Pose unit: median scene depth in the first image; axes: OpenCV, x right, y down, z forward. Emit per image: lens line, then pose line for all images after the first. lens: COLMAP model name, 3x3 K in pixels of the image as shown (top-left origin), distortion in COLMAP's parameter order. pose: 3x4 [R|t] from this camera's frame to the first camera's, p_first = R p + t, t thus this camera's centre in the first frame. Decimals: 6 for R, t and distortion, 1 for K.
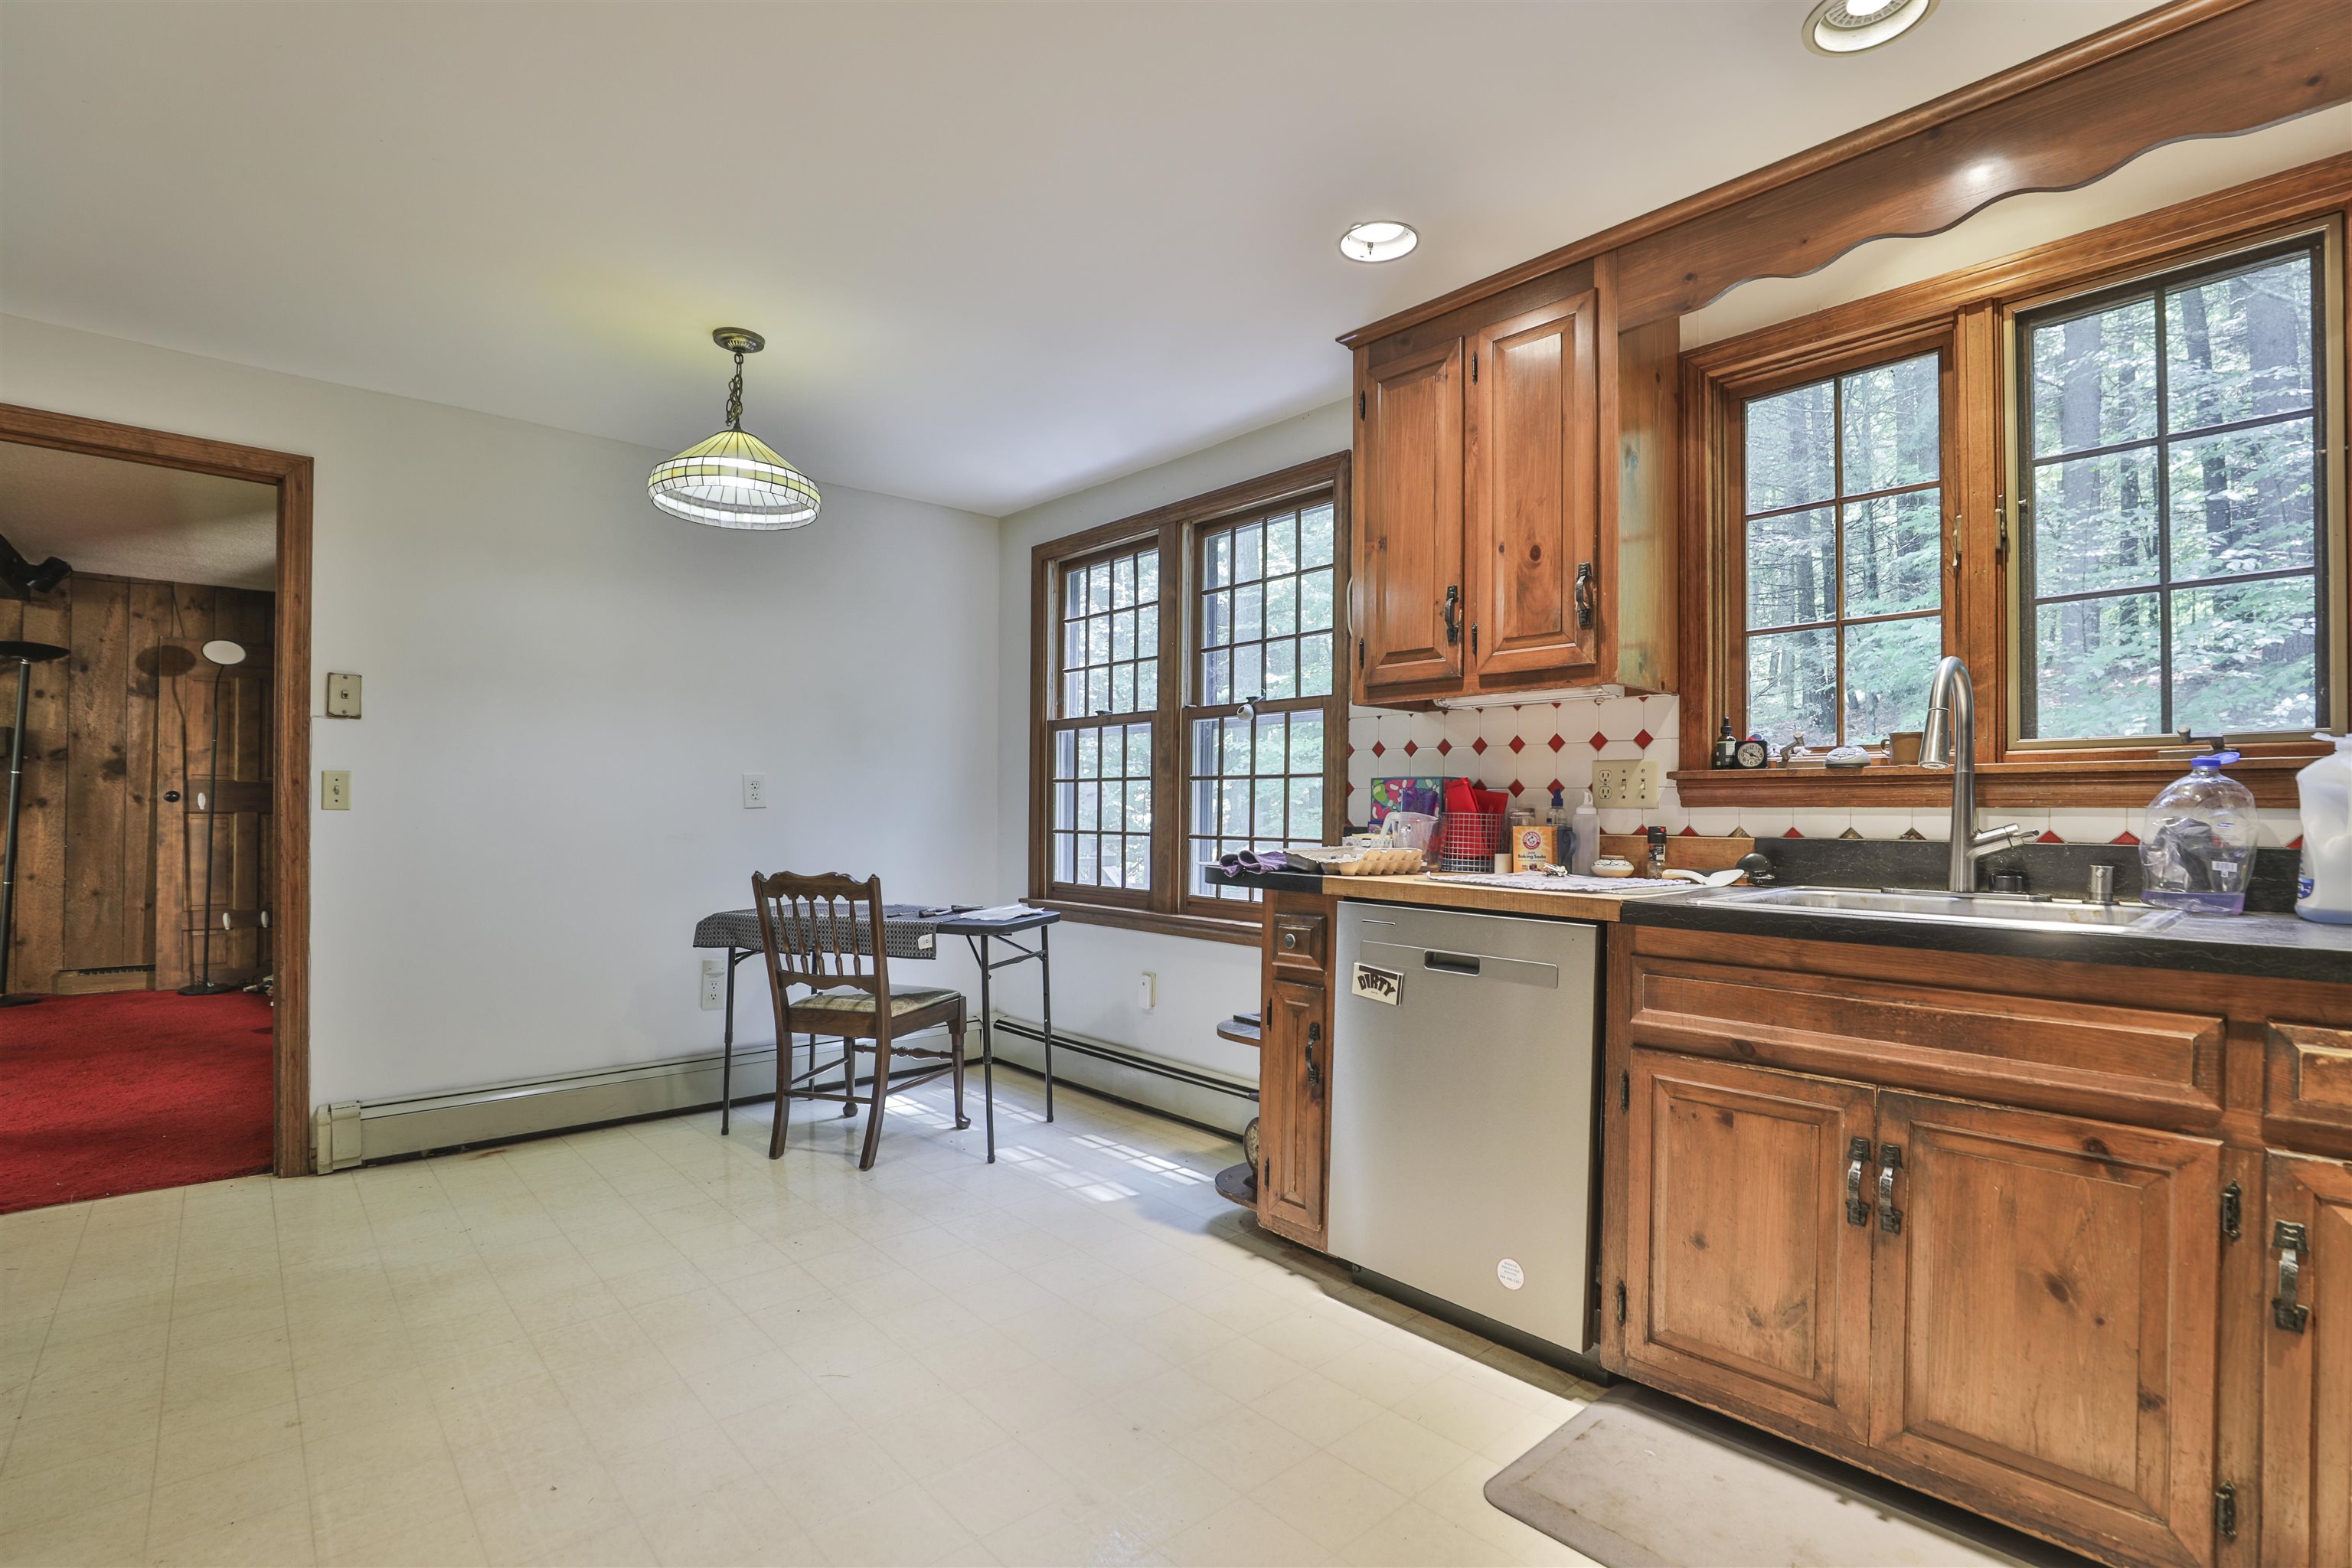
lens RADIAL K [[1083.7, 0, 1180.8], [0, 1083.7, 805.7], [0, 0, 1]] dist [-0.035450, 0.000135]
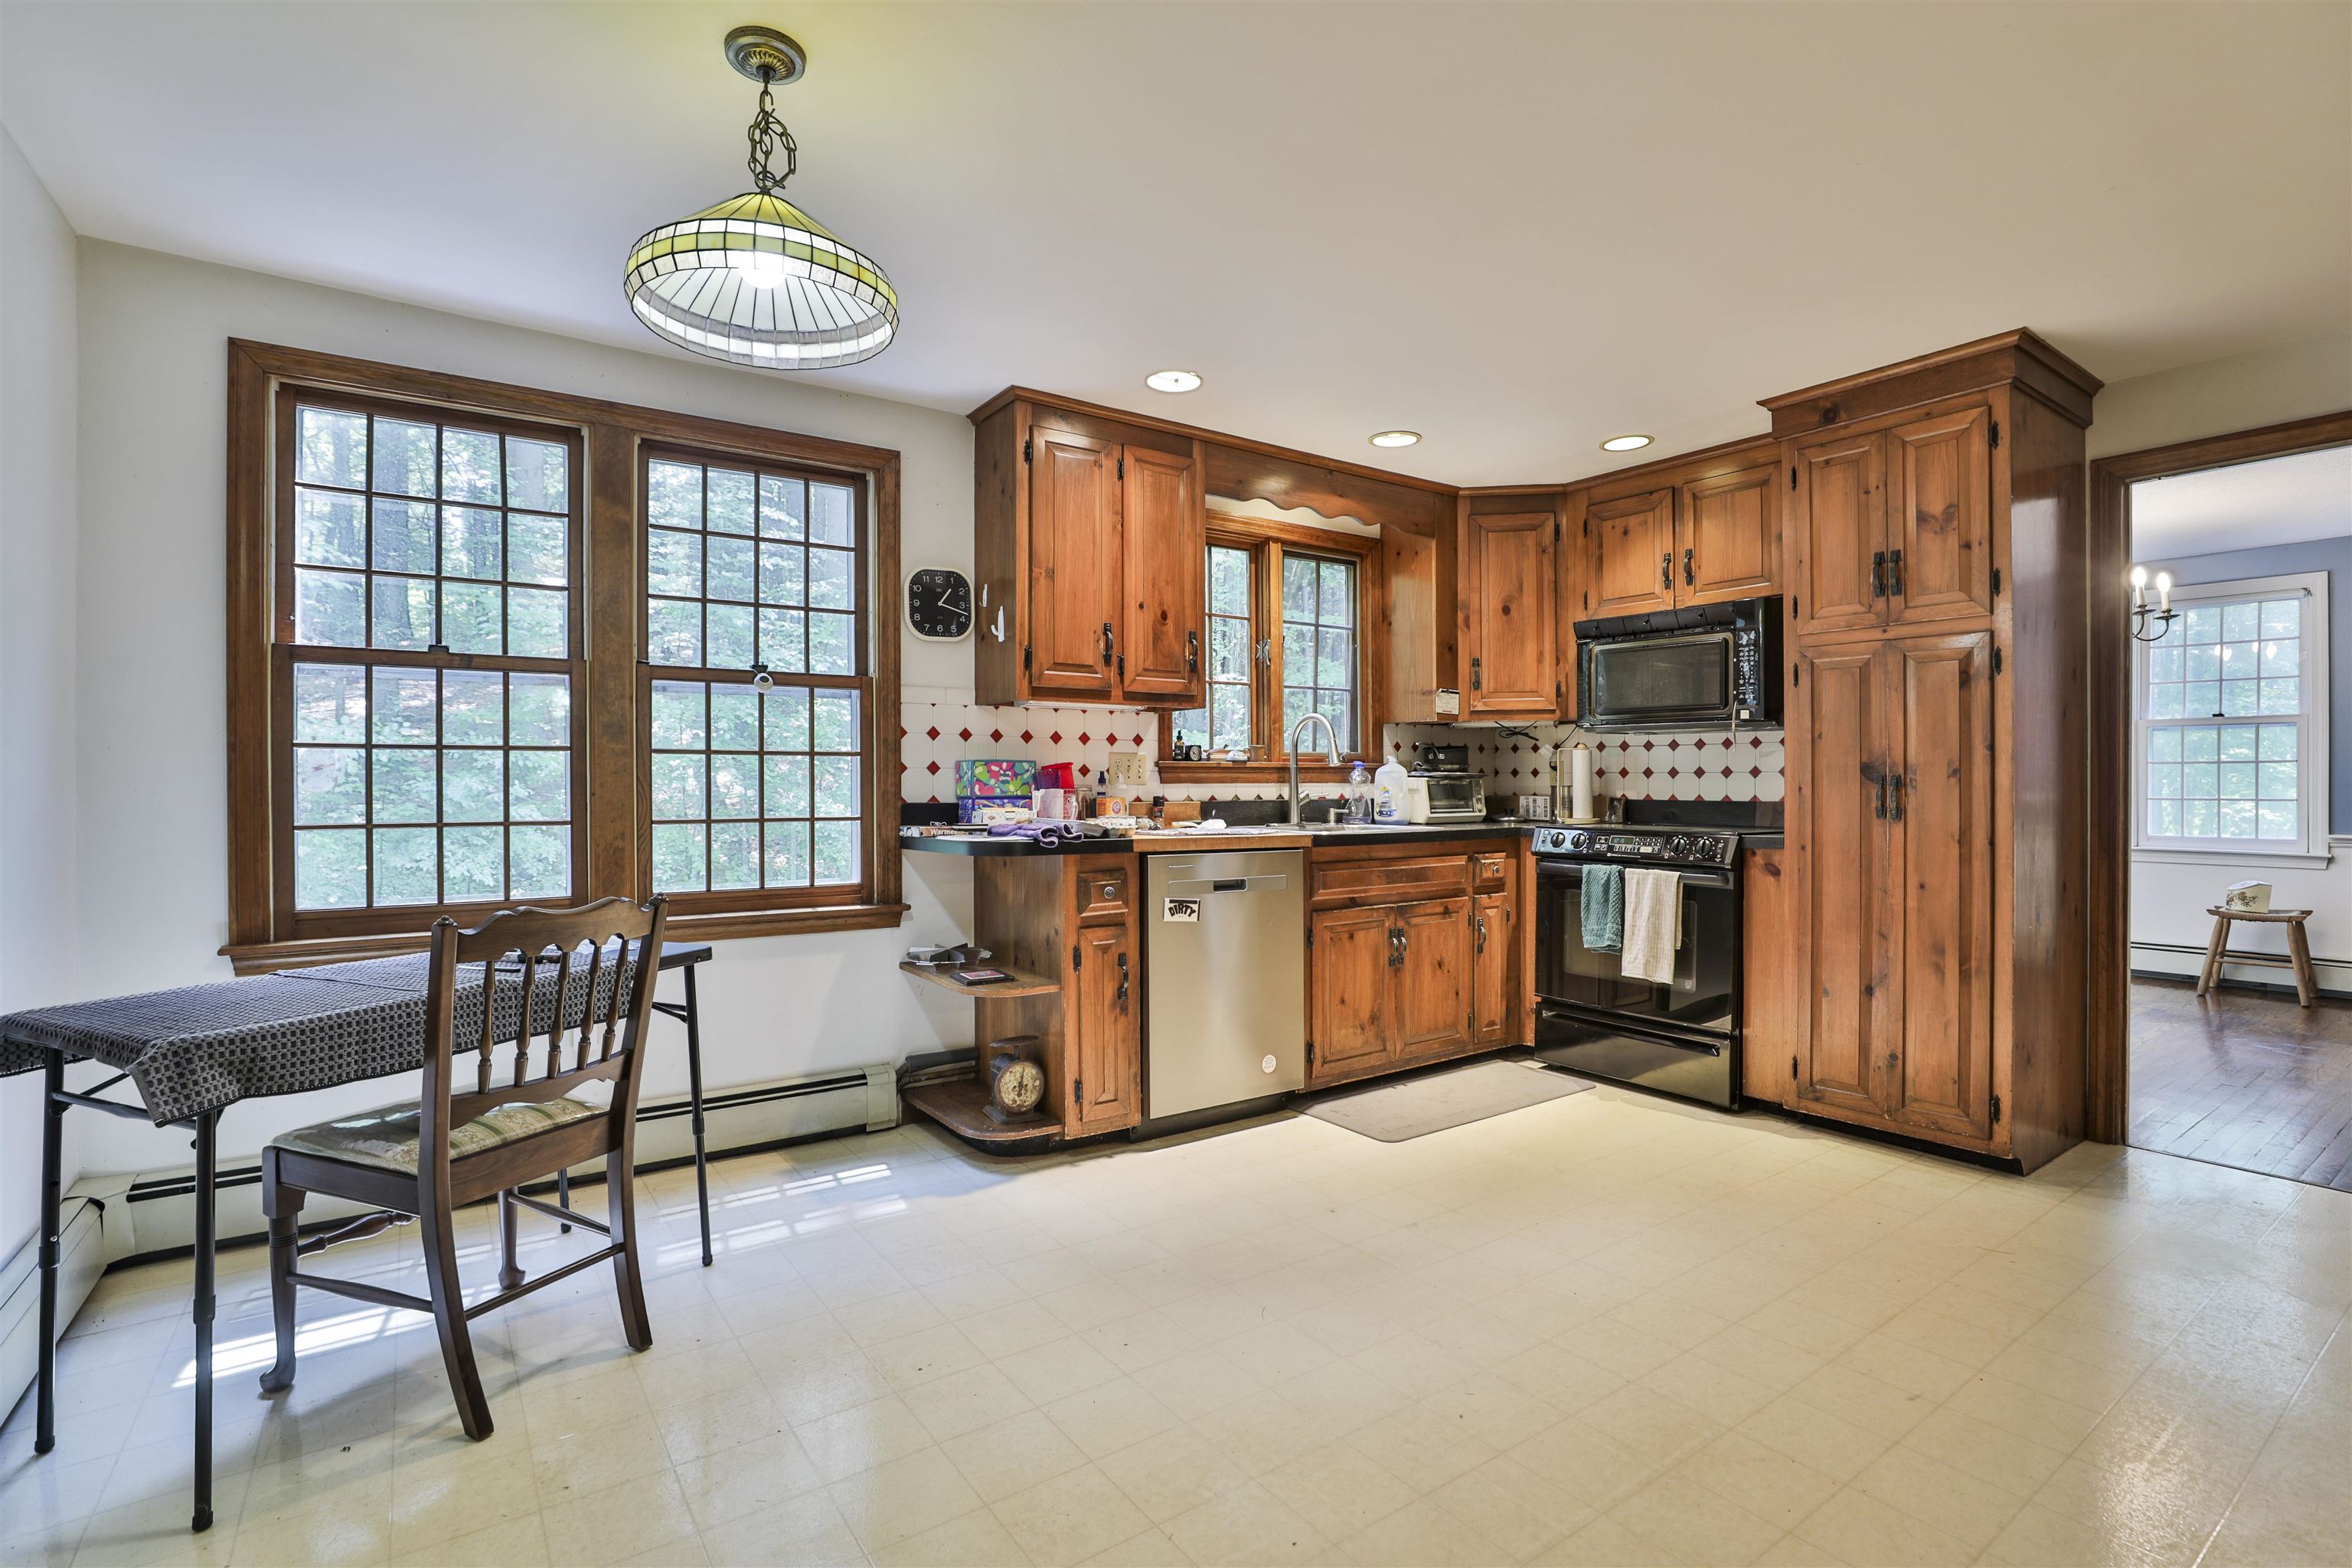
lens RADIAL K [[1099.7, 0, 1179.4], [0, 1099.7, 784.0], [0, 0, 1]] dist [-0.039756, 0.000219]
pose [[0.108242, -0.008373, 0.994089, -0.967491], [-0.001494, 0.999962, 0.008585, -0.010227], [-0.994123, -0.002414, 0.108226, 0.655305]]
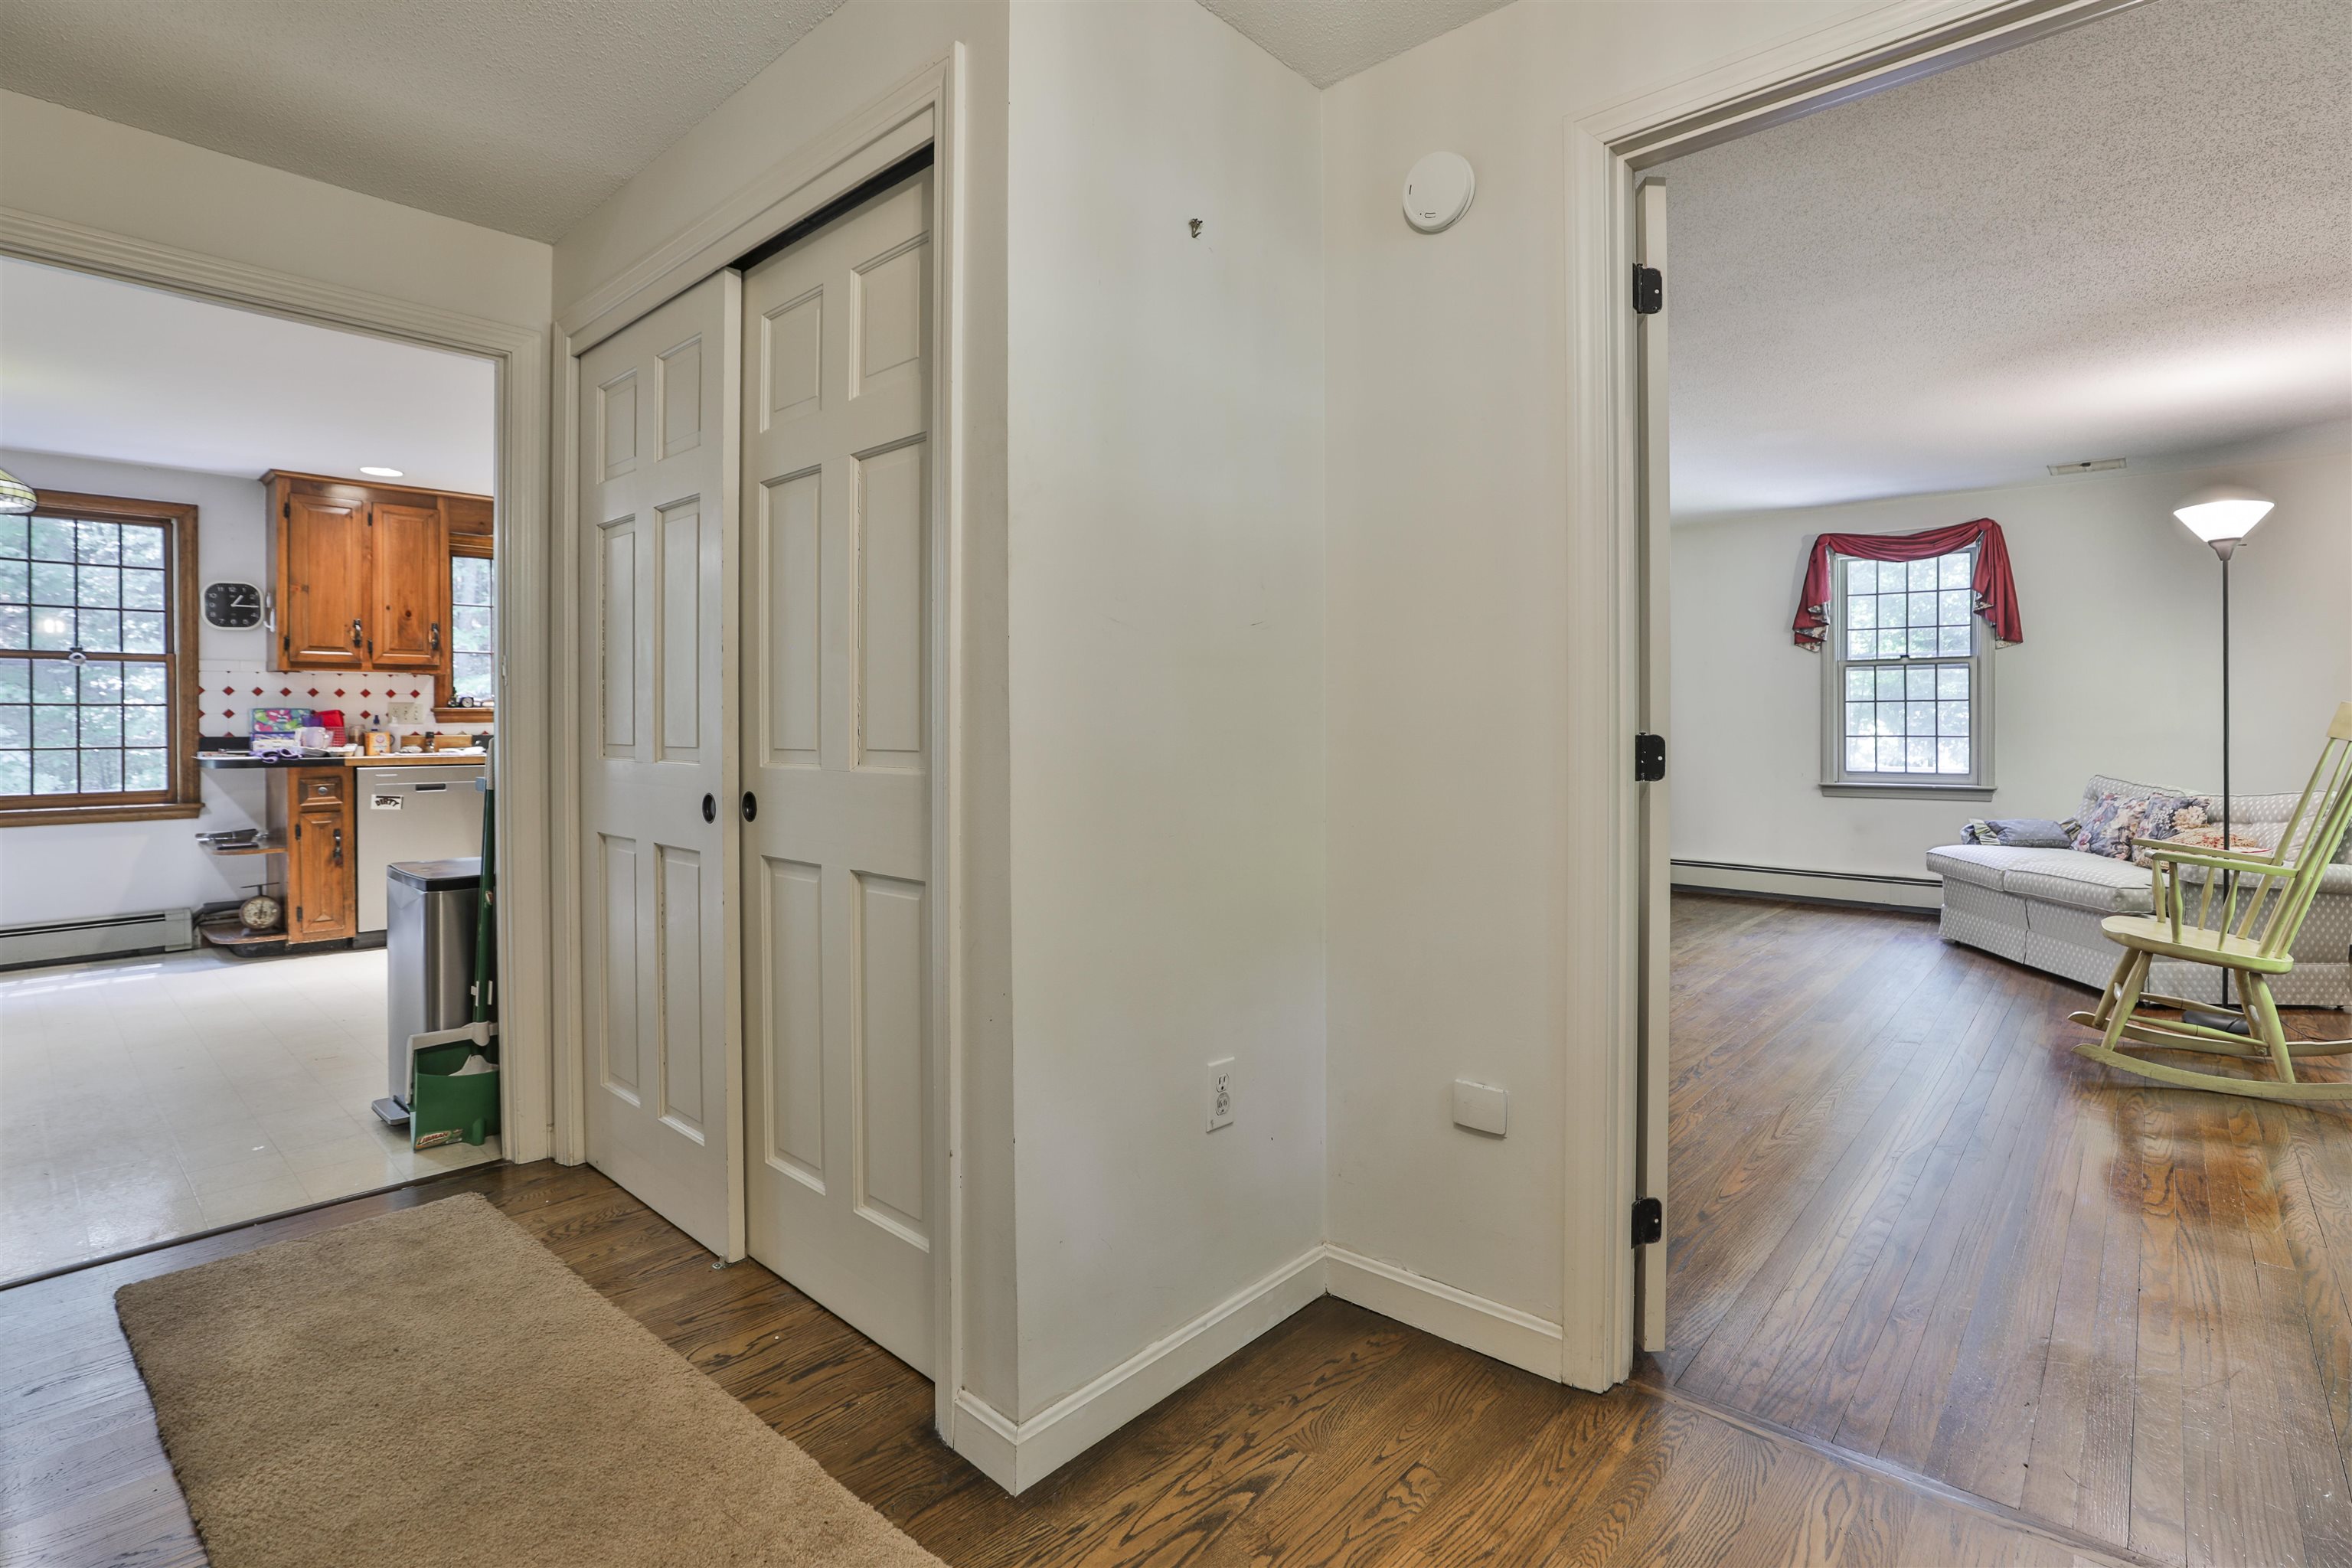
lens RADIAL K [[1099.6, 0, 1188.5], [0, 1099.6, 720.4], [0, 0, 1]] dist [-0.025141, 0.000368]
pose [[-0.118611, -0.008118, 0.992908, -1.763905], [0.000778, 0.999966, 0.008268, -0.019341], [-0.992941, 0.001753, -0.118600, -0.311733]]
